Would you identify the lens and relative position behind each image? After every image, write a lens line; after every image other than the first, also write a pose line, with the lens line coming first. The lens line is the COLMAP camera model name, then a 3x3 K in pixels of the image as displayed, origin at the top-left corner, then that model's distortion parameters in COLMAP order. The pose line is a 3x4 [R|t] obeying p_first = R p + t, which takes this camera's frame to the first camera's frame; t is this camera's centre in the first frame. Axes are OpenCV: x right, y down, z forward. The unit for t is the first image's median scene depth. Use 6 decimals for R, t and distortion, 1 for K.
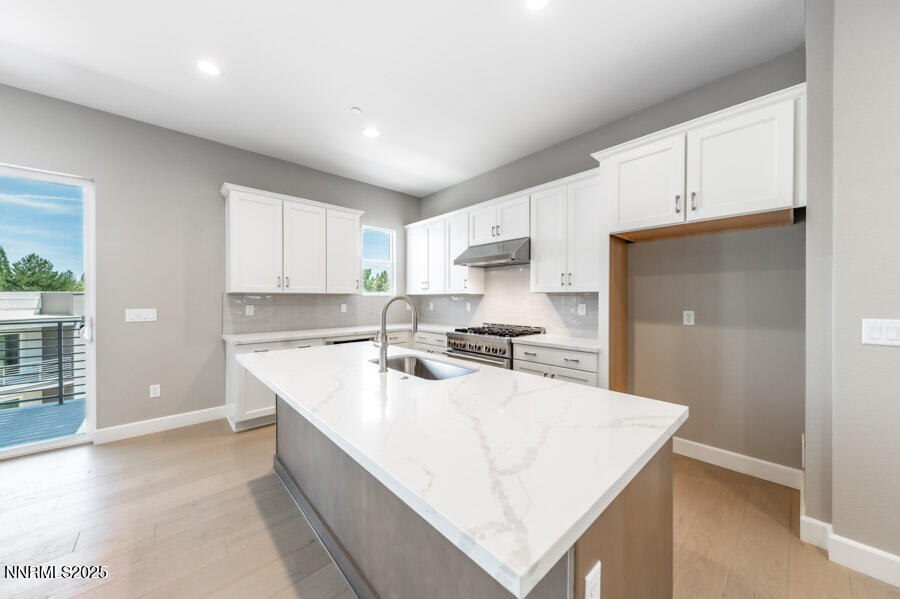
lens RADIAL K [[307.4, 0, 453.1], [0, 307.4, 298.6], [0, 0, 1]] dist [0.006340, -0.000033]
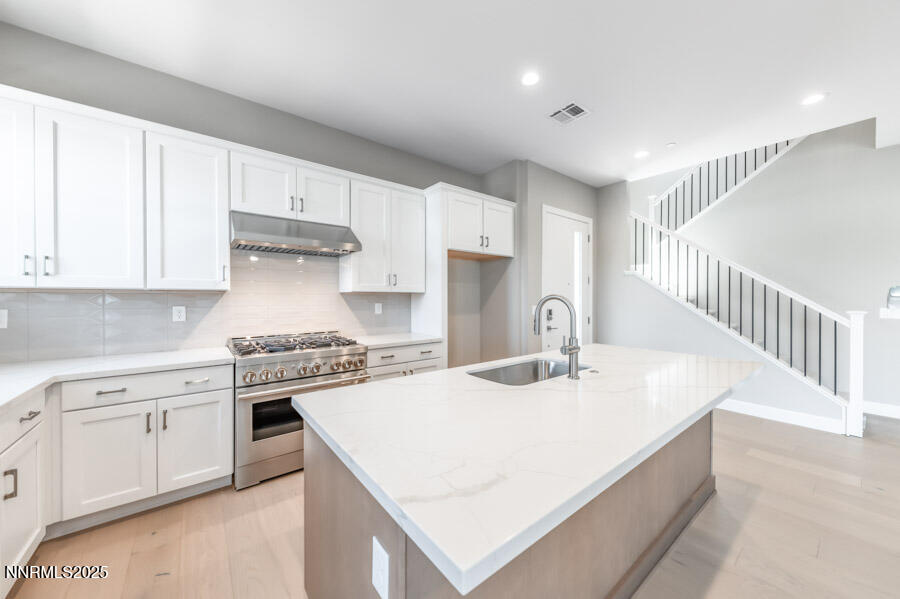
lens RADIAL K [[311.6, 0, 450.0], [0, 311.6, 299.5], [0, 0, 1]] dist [-0.000477, -0.000186]
pose [[0.104941, -0.004689, 0.994467, -0.545921], [0.000716, 0.999989, 0.004639, -0.000592], [-0.994478, 0.000226, 0.104944, 0.568930]]
